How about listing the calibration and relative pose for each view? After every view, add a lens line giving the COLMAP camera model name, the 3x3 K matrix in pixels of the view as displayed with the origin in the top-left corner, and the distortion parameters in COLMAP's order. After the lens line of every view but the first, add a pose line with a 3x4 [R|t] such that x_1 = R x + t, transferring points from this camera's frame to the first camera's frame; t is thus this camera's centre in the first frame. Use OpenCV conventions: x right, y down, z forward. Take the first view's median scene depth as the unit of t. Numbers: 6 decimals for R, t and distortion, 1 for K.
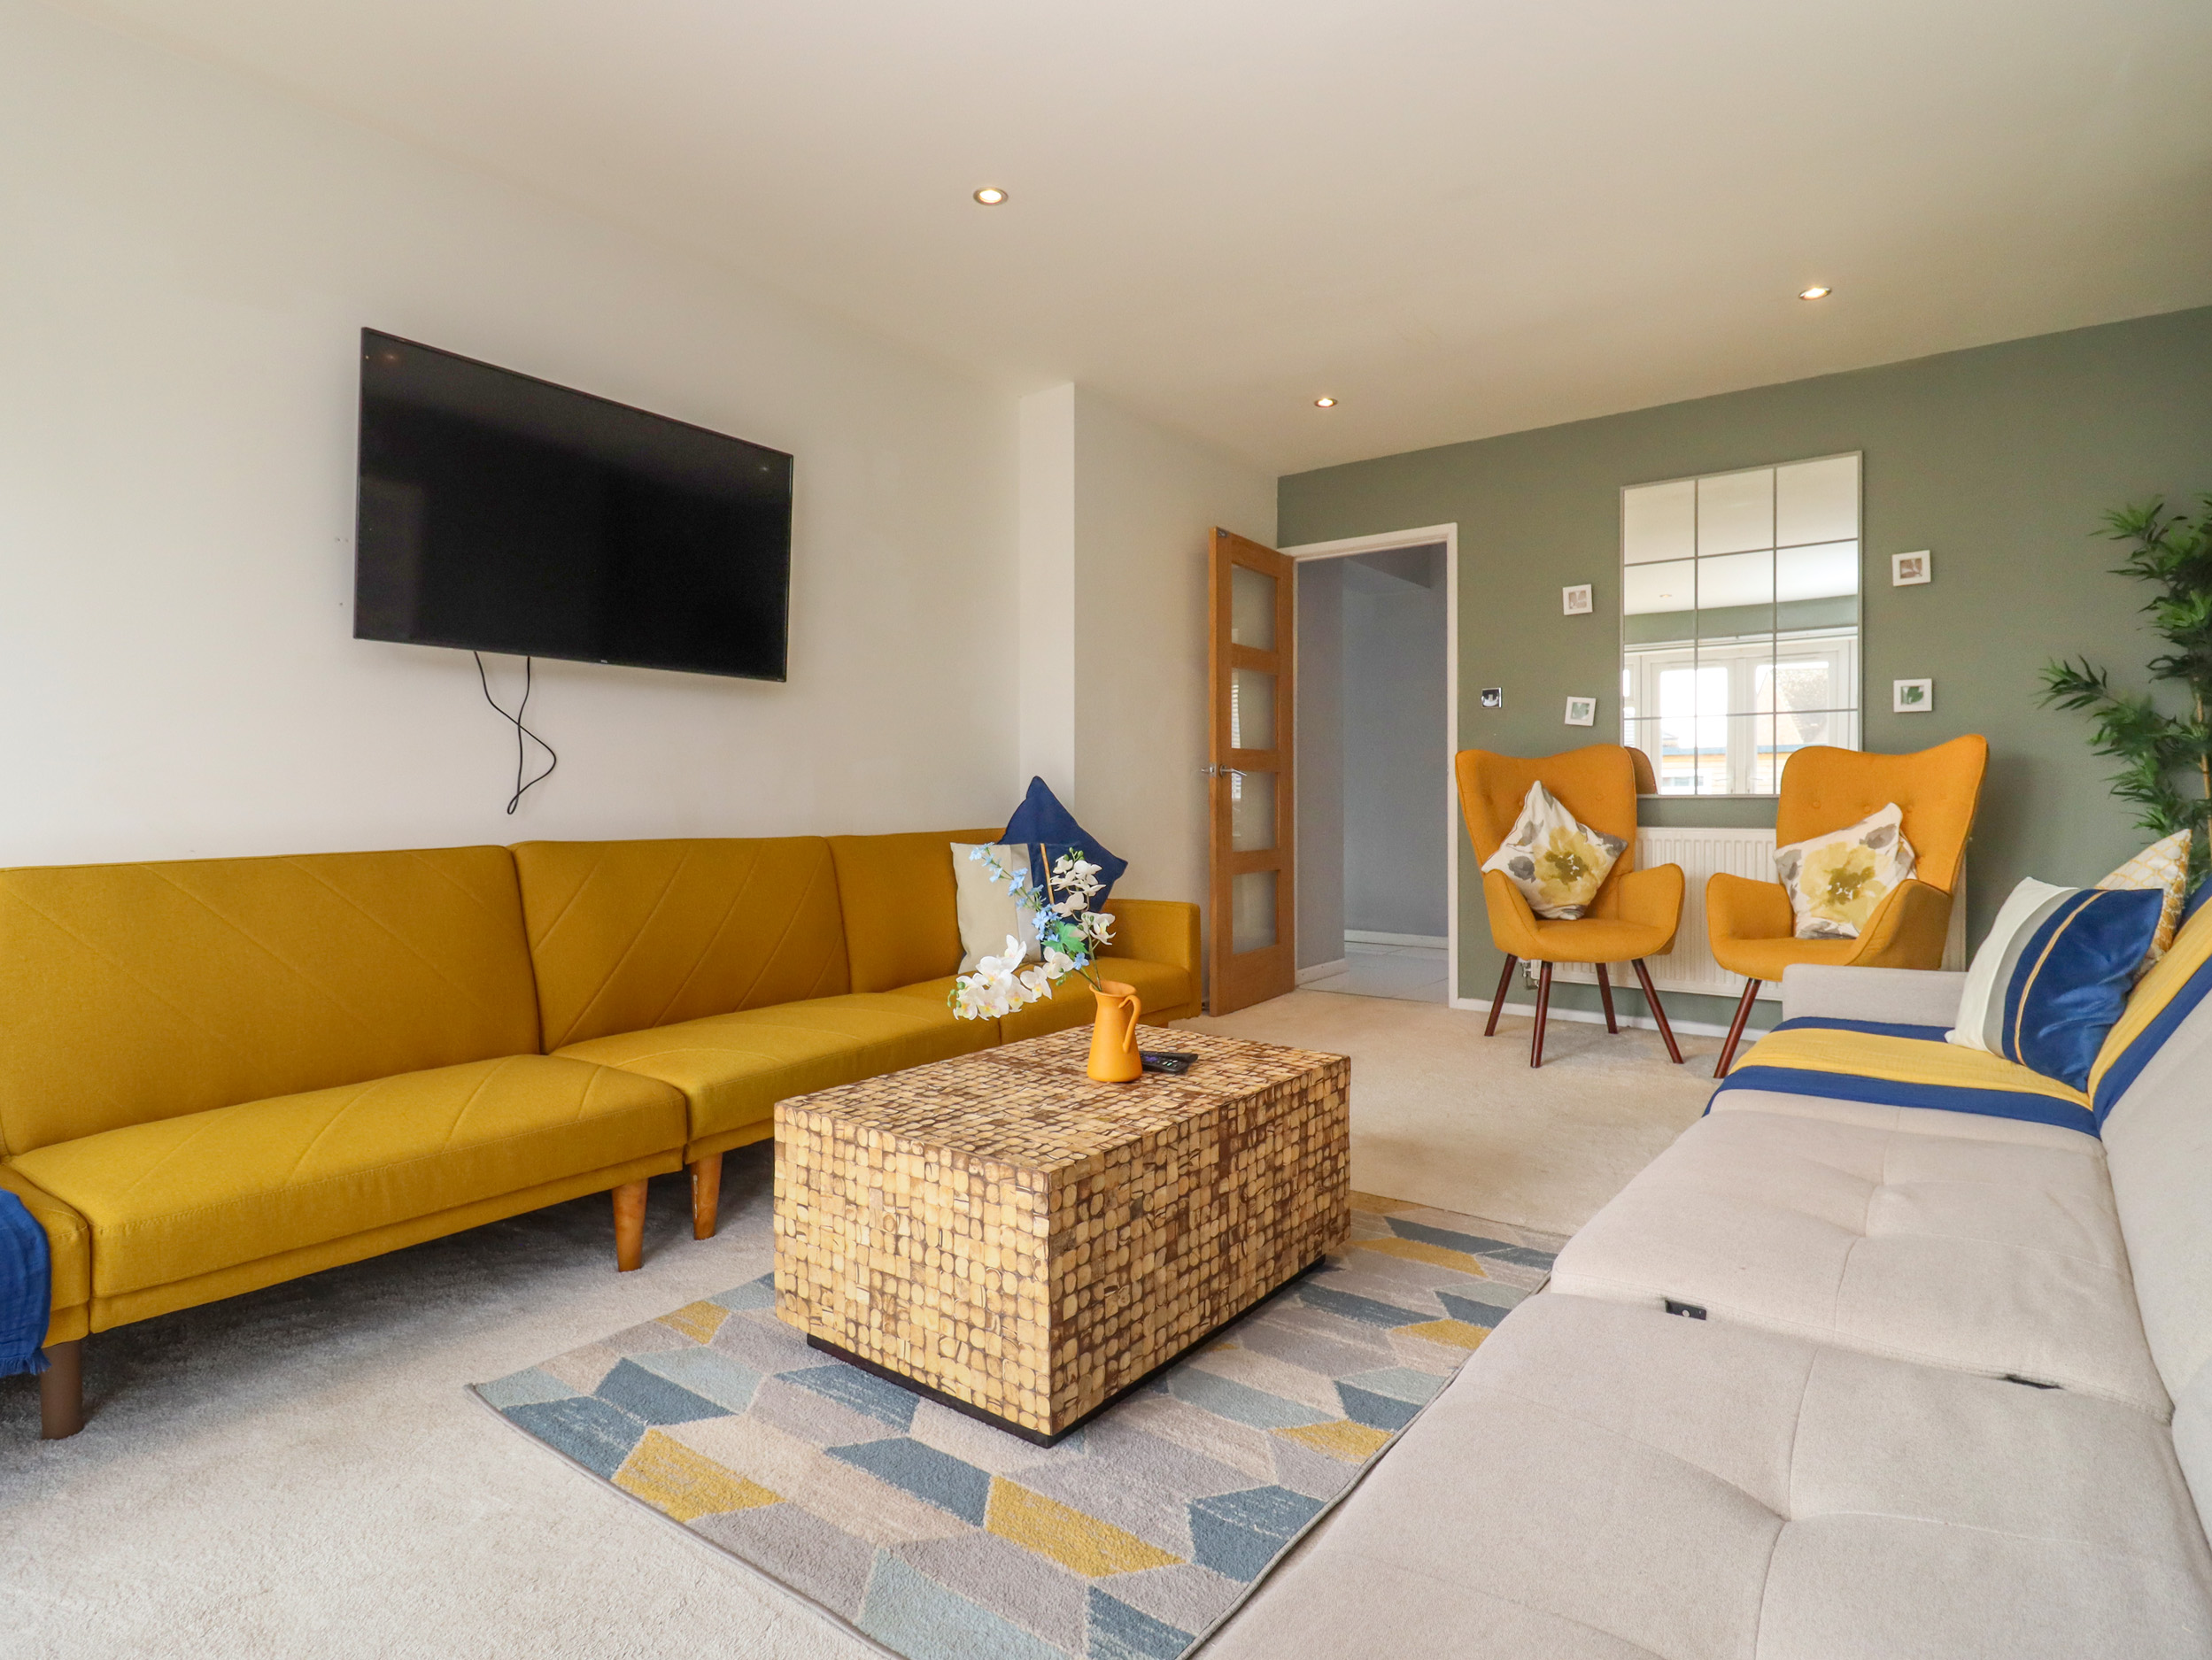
lens RADIAL K [[1171.4, 0, 1142.4], [0, 1171.4, 817.0], [0, 0, 1]] dist [-0.022929, -0.000906]
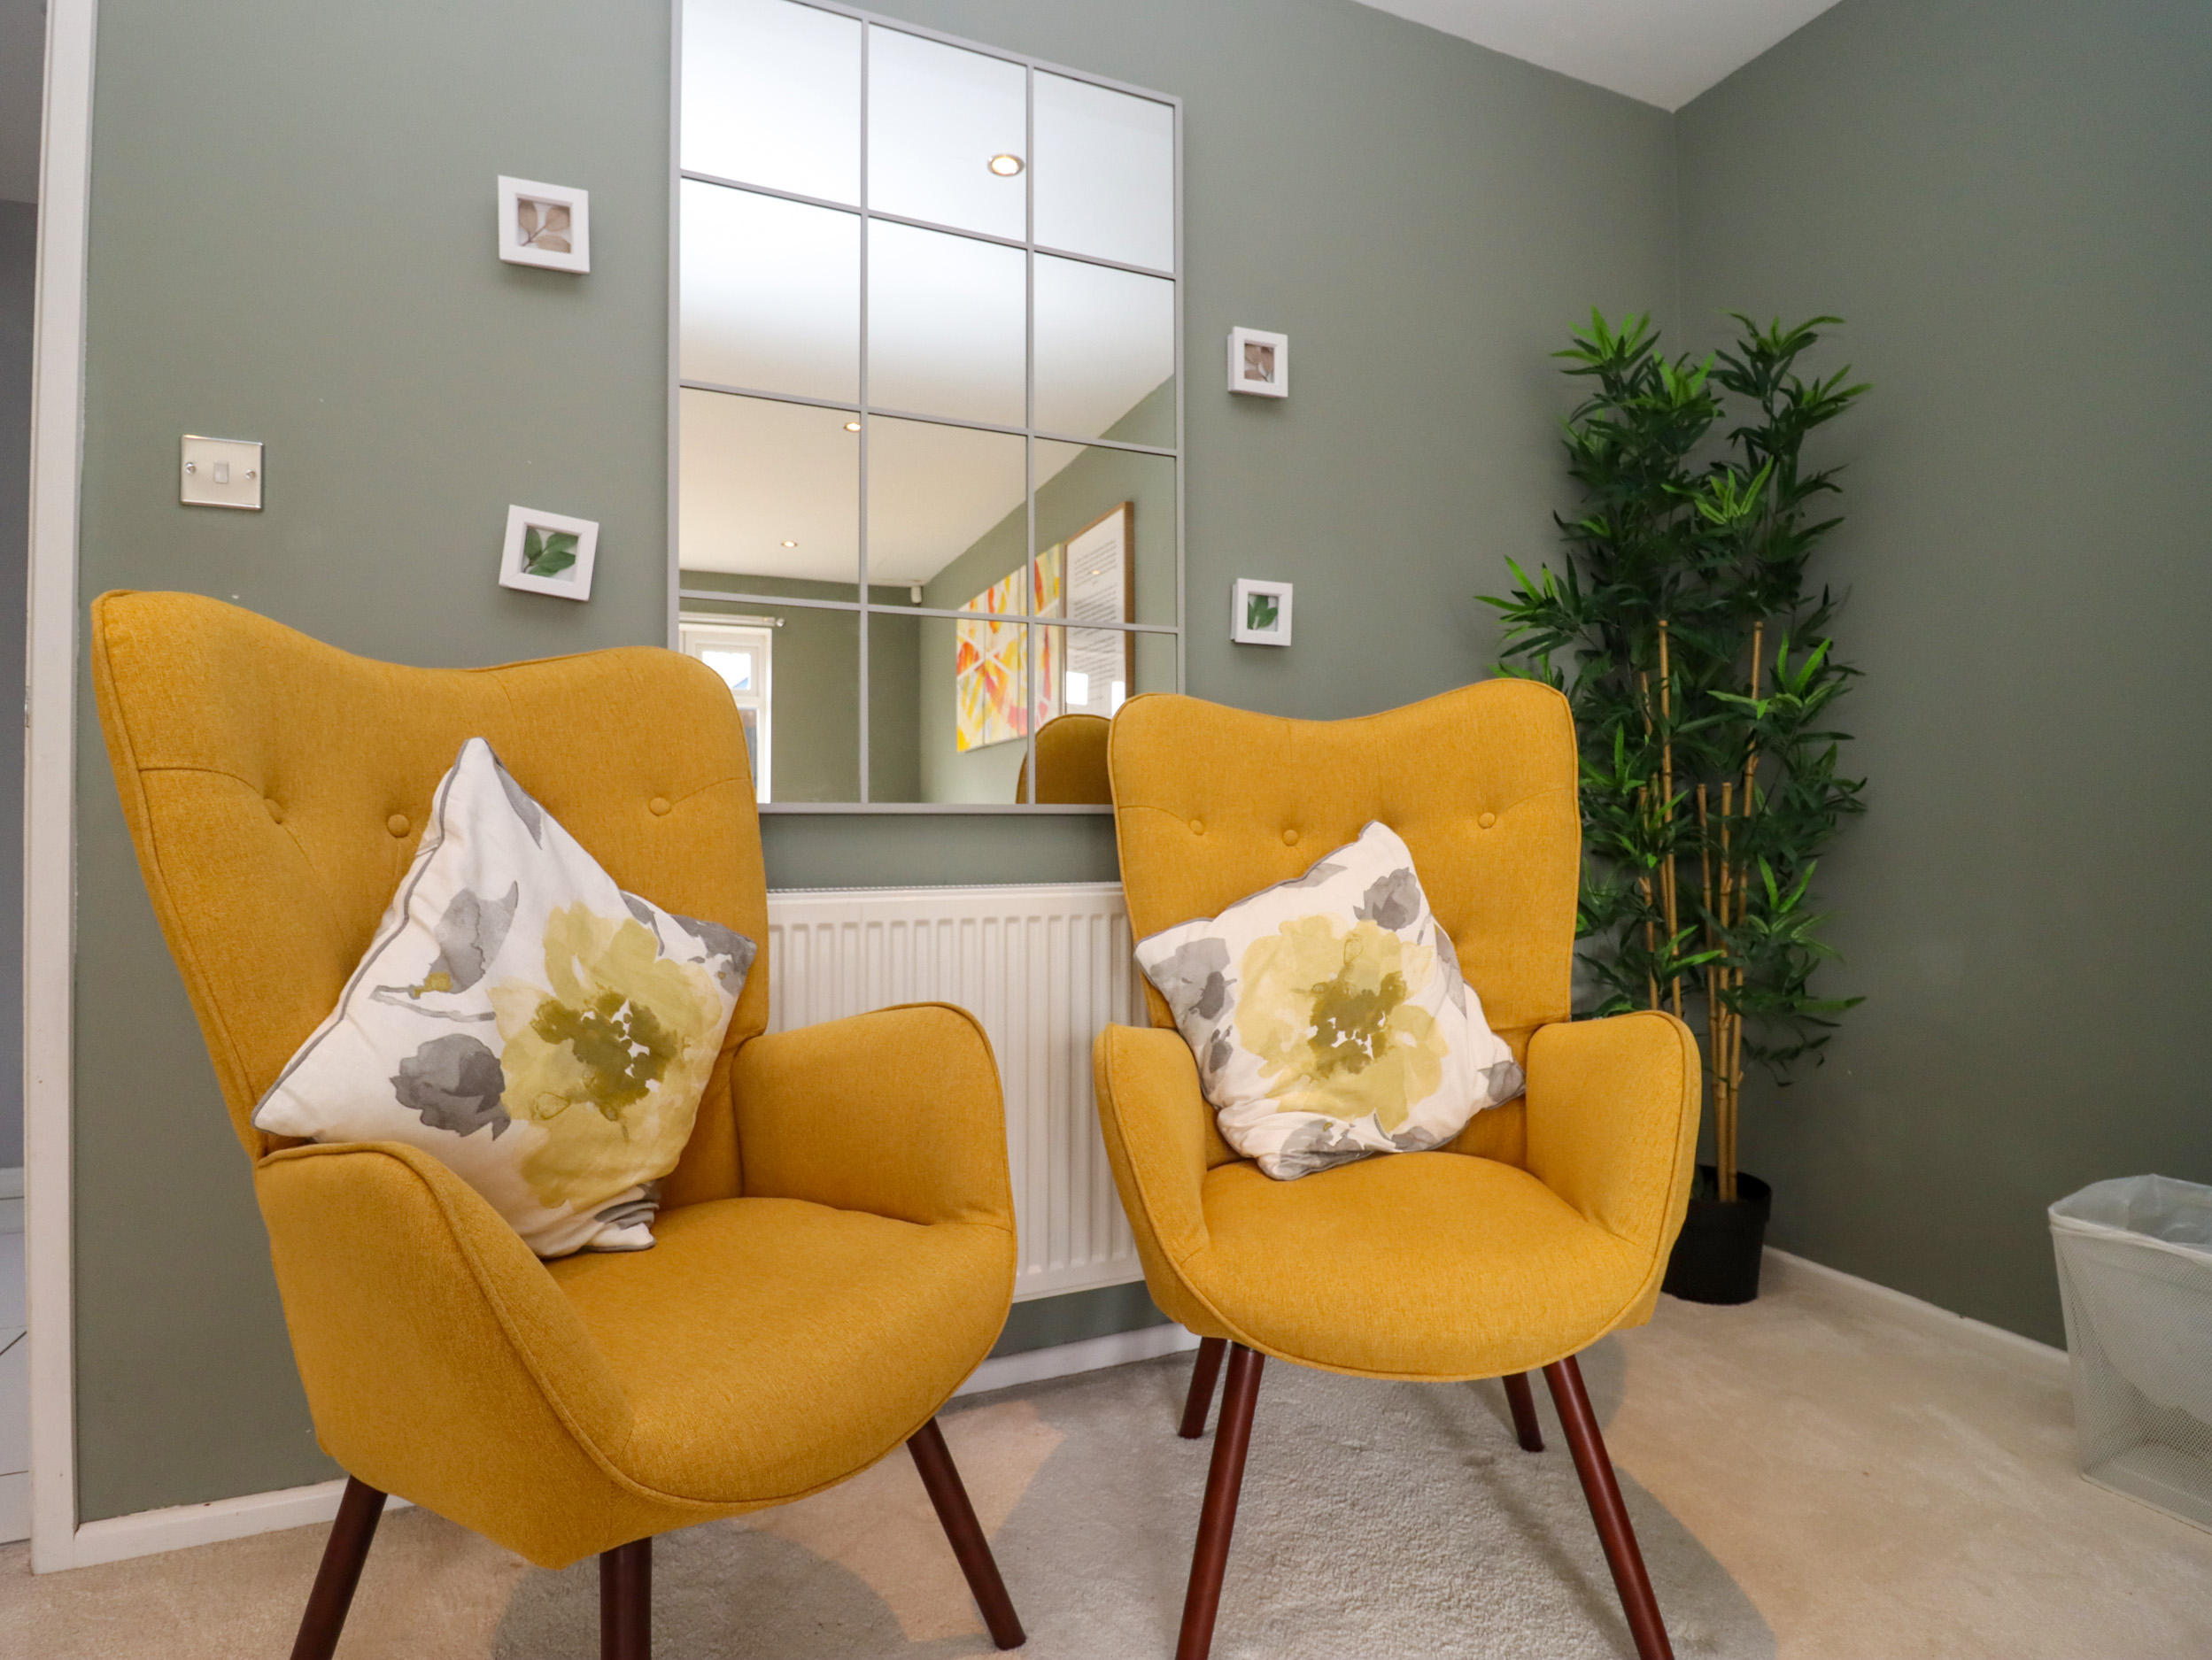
lens RADIAL K [[1171.4, 0, 1142.4], [0, 1171.4, 817.0], [0, 0, 1]] dist [-0.022929, -0.000906]
pose [[0.508036, 0.014541, 0.861213, 0.188391], [0.014987, 0.999557, -0.025718, -0.003267], [-0.861205, 0.025973, 0.507593, 0.743333]]
